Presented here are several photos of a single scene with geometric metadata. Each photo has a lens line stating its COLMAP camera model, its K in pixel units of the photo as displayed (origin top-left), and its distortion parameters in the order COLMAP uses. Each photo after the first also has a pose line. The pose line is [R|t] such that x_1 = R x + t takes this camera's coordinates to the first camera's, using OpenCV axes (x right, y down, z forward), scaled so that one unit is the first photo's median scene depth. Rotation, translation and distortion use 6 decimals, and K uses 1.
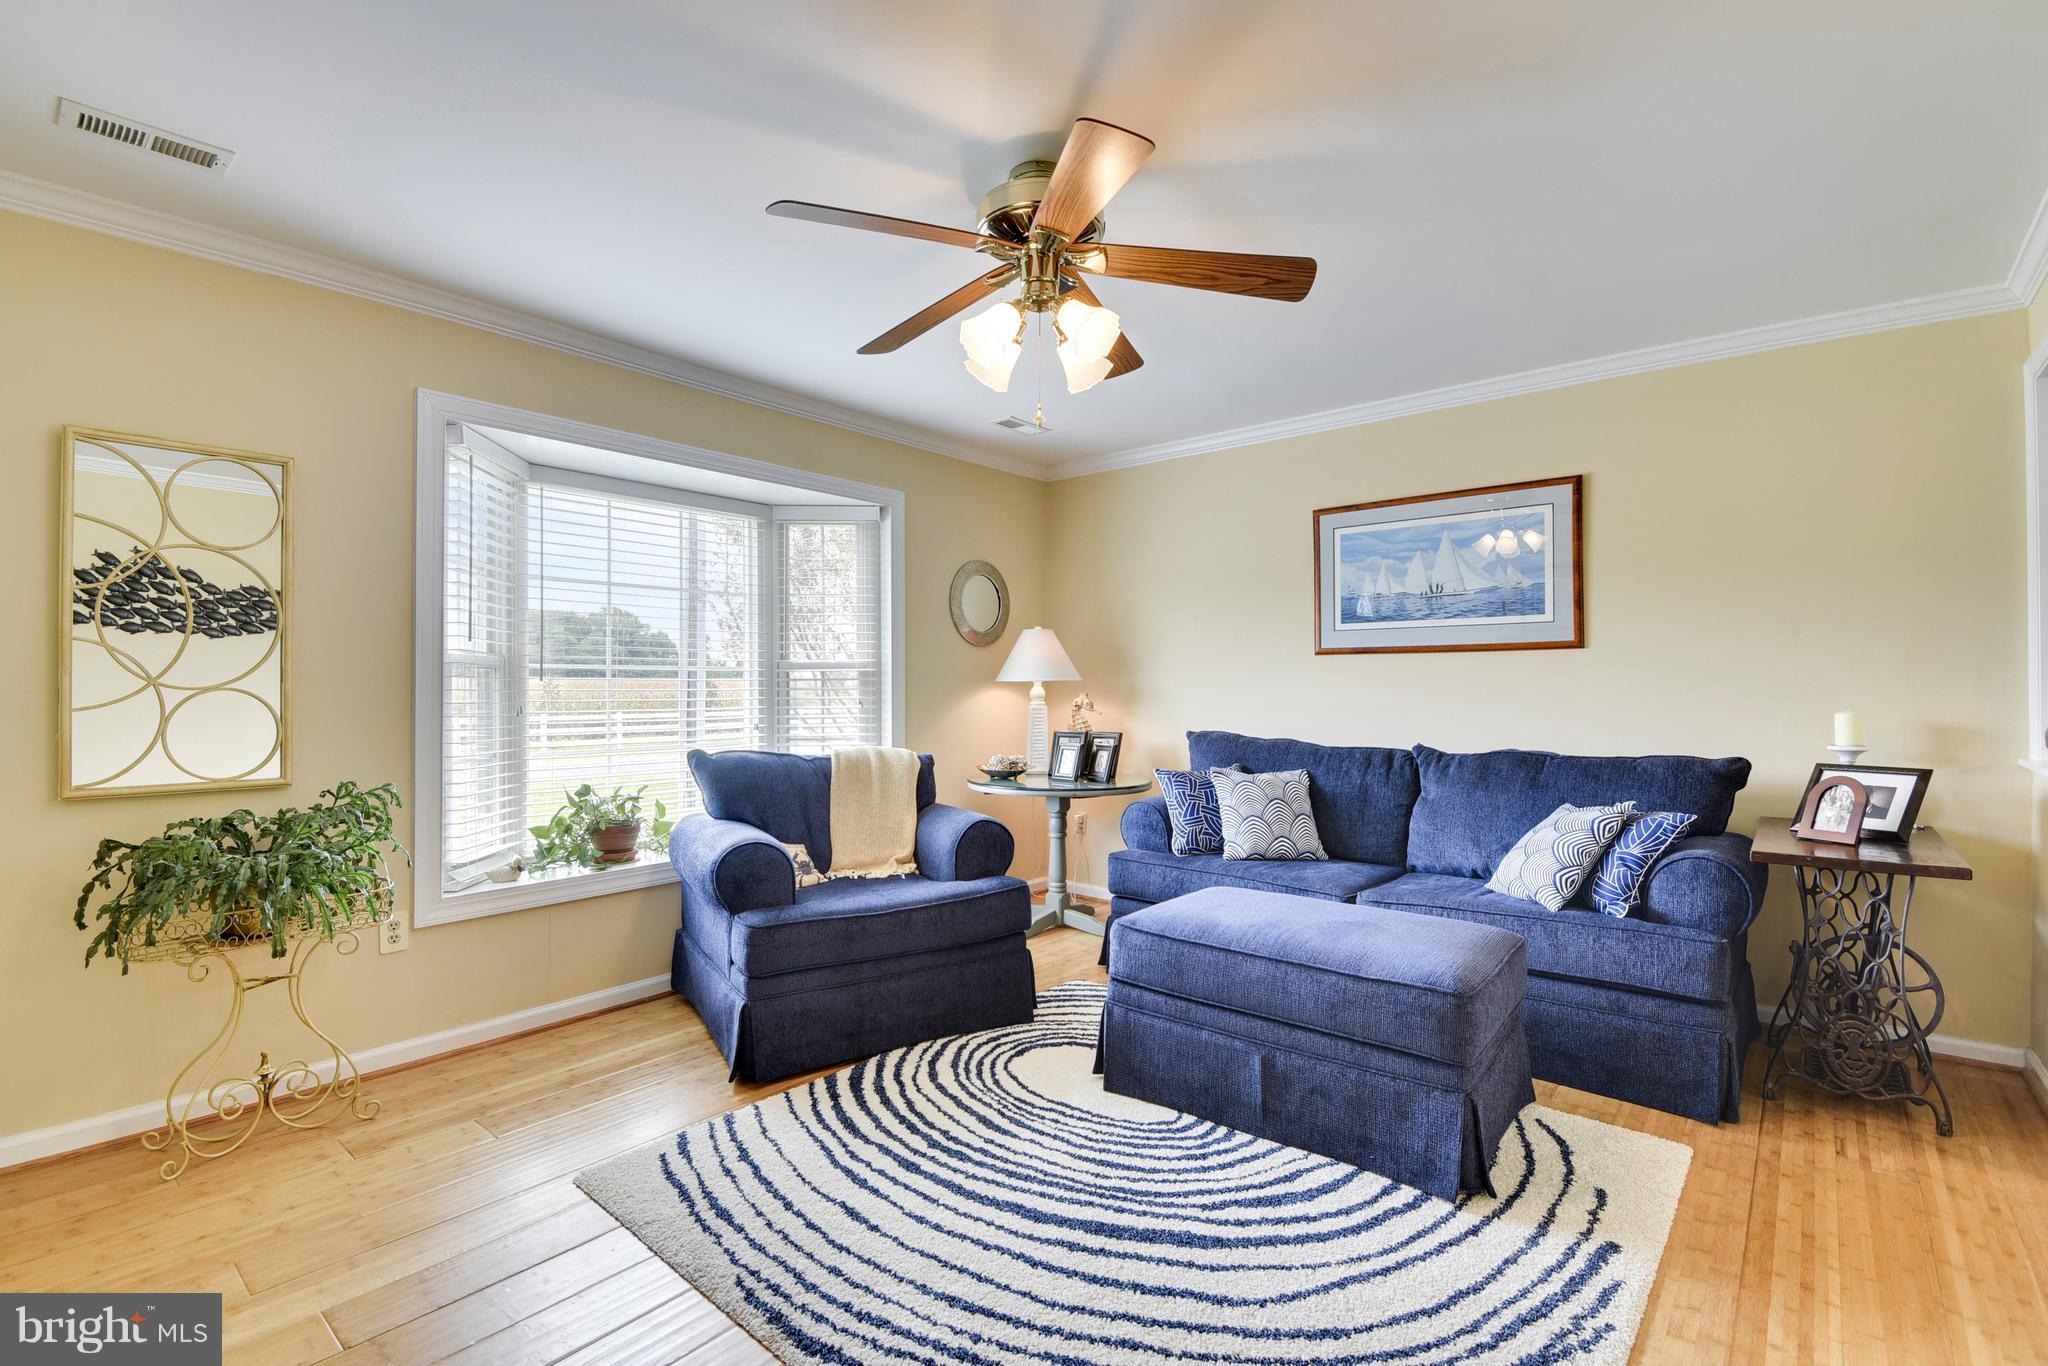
lens RADIAL K [[924.4, 0, 1023.7], [0, 924.4, 671.2], [0, 0, 1]] dist [0.056392, -0.044785]
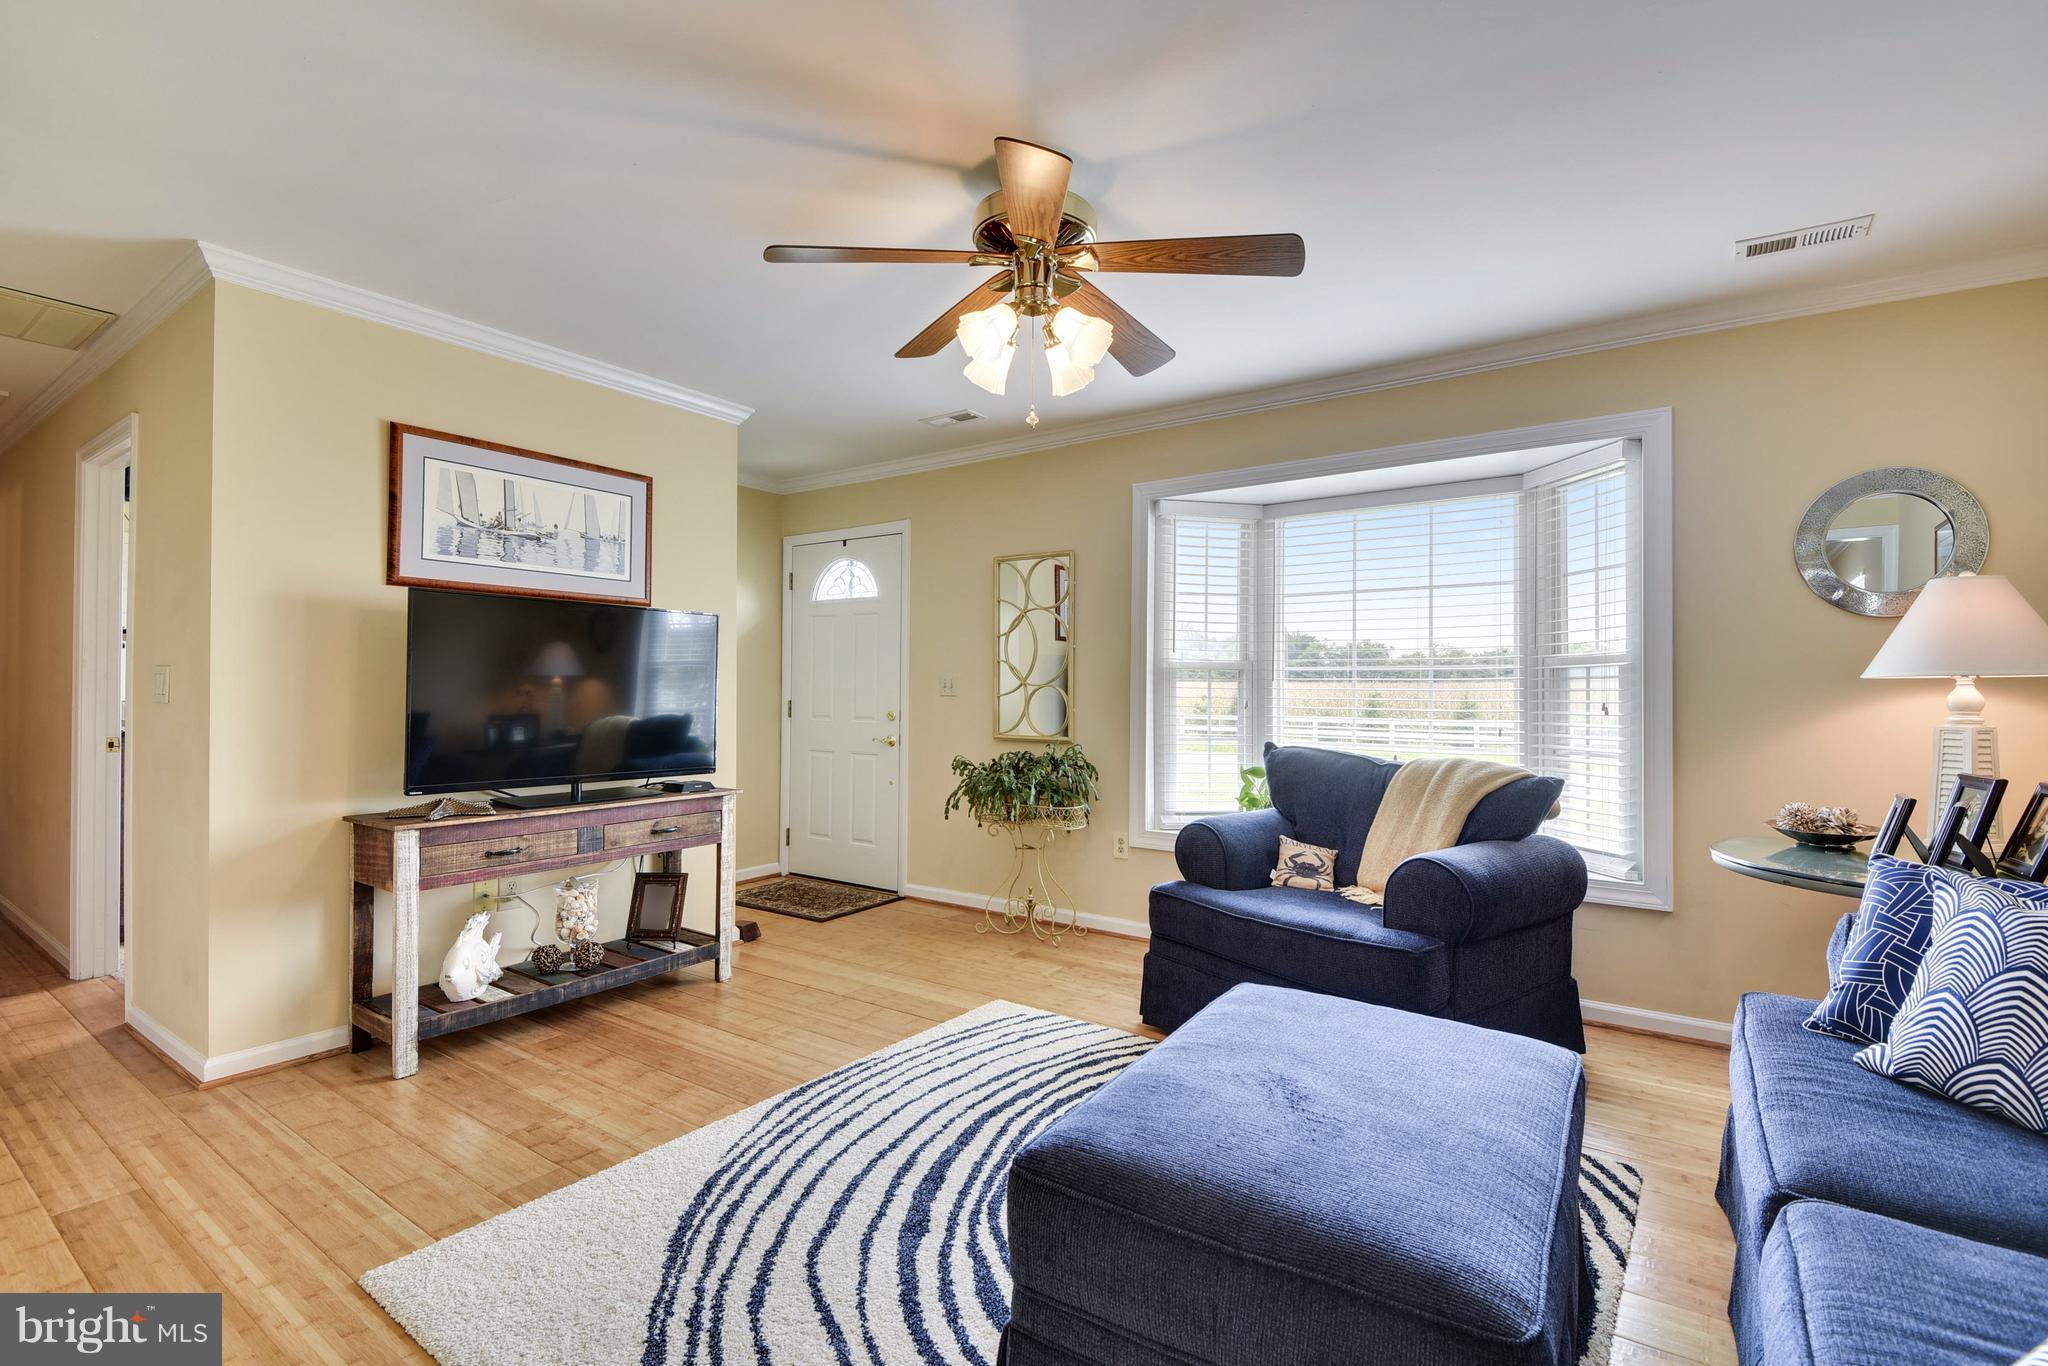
lens RADIAL K [[924.4, 0, 1023.7], [0, 924.4, 671.2], [0, 0, 1]] dist [0.056392, -0.044785]
pose [[0.087564, -0.018571, -0.995986, 1.040734], [0.009311, 0.999798, -0.017823, 0.025187], [0.996115, -0.007713, 0.087719, 0.902207]]
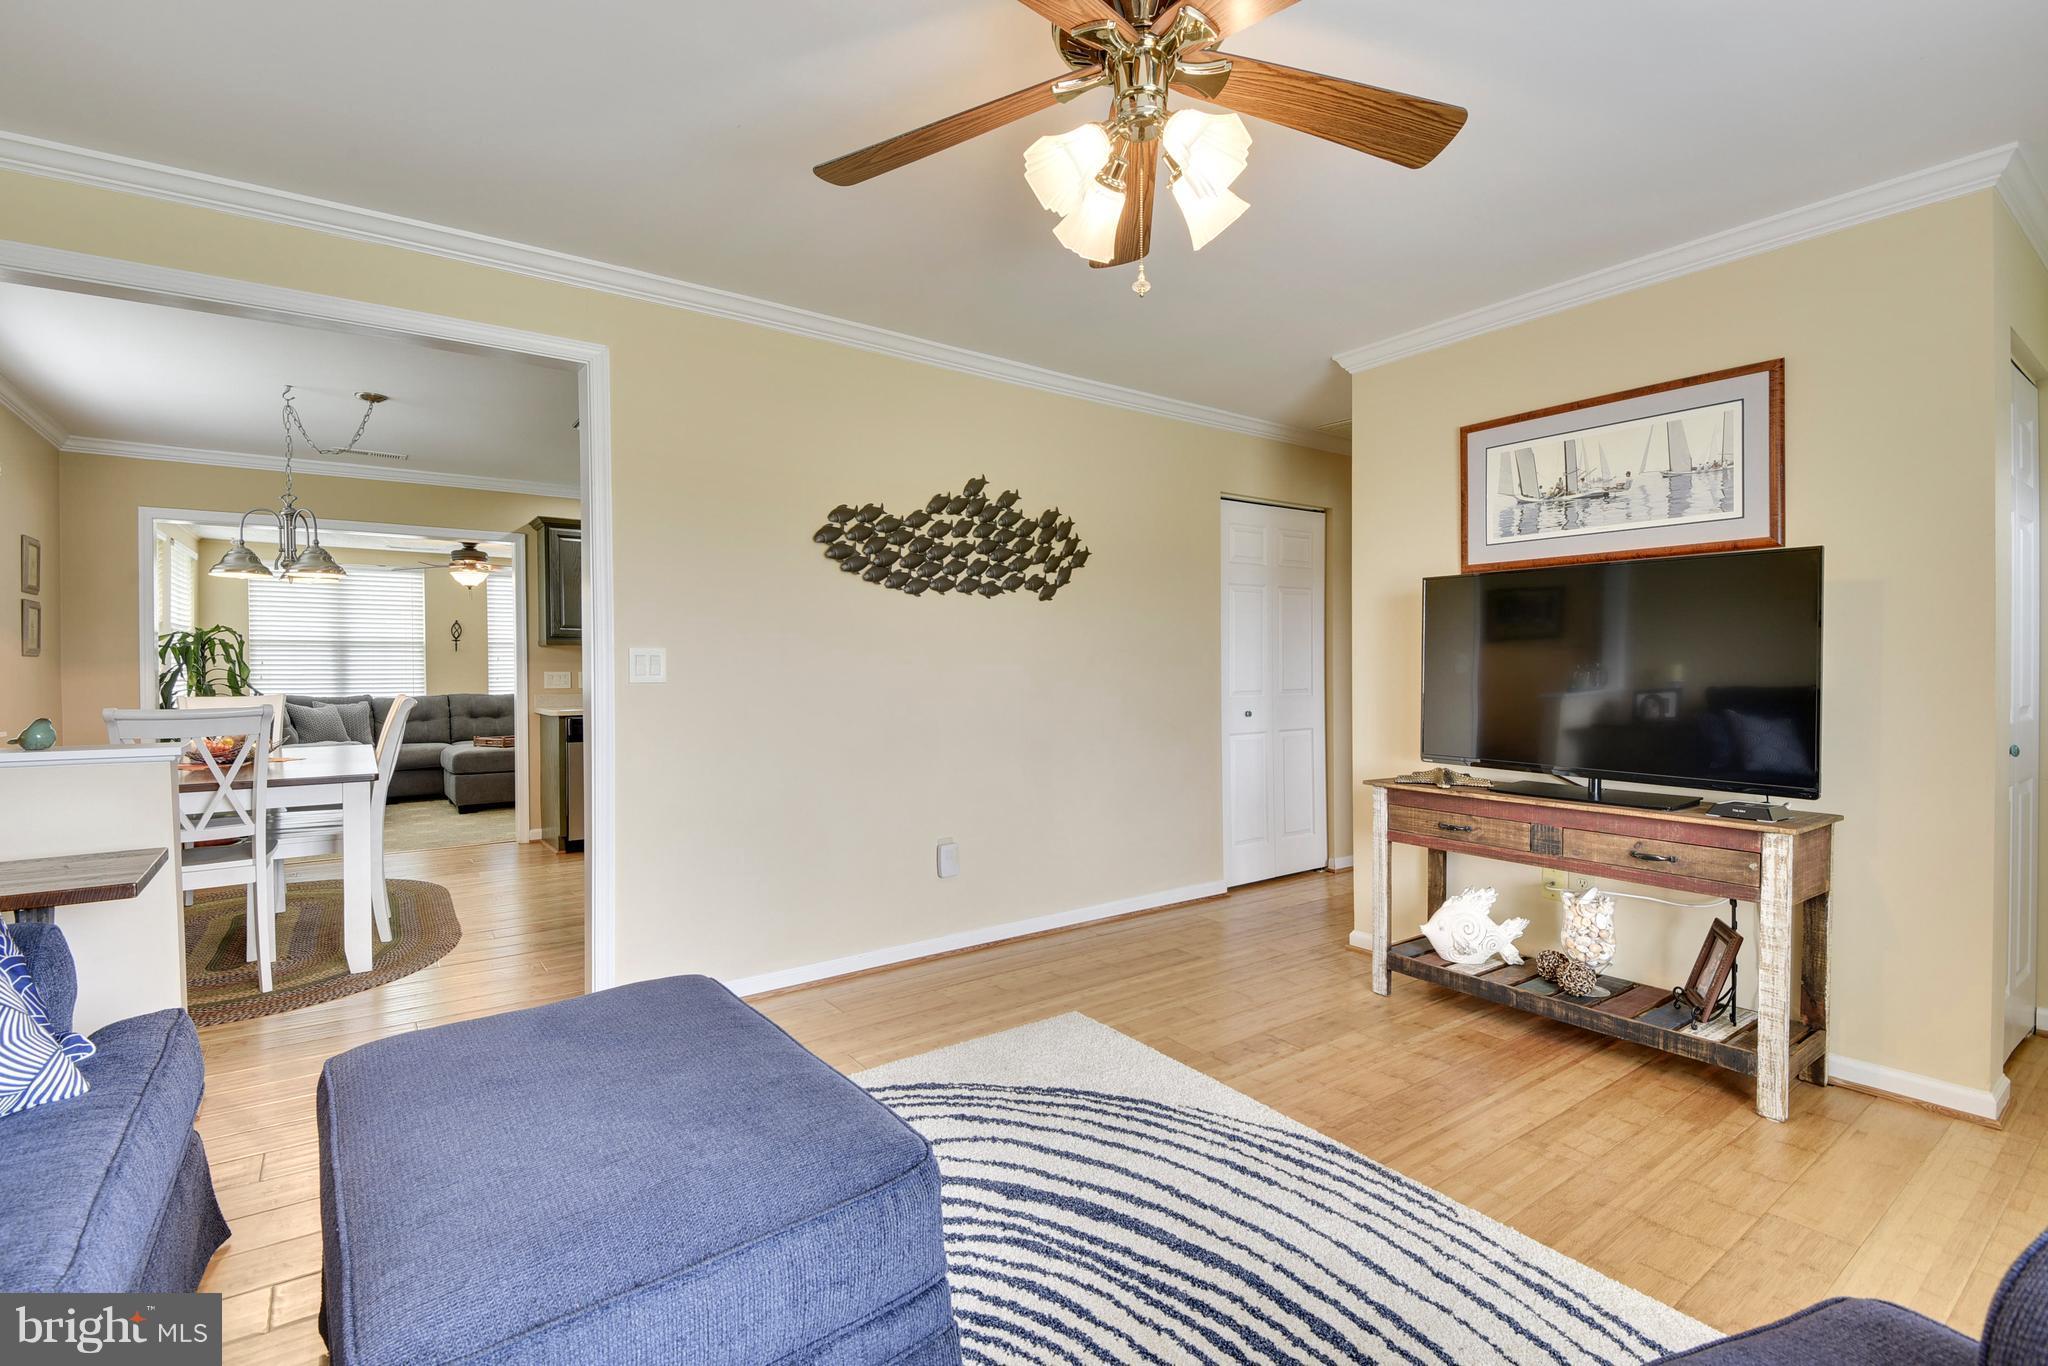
lens RADIAL K [[924.4, 0, 1023.7], [0, 924.4, 671.2], [0, 0, 1]] dist [0.056392, -0.044785]
pose [[-0.971687, 0.000070, 0.236273, -0.067074], [-0.001687, 0.999972, -0.007234, 0.036497], [-0.236267, -0.007428, -0.971660, 1.746502]]
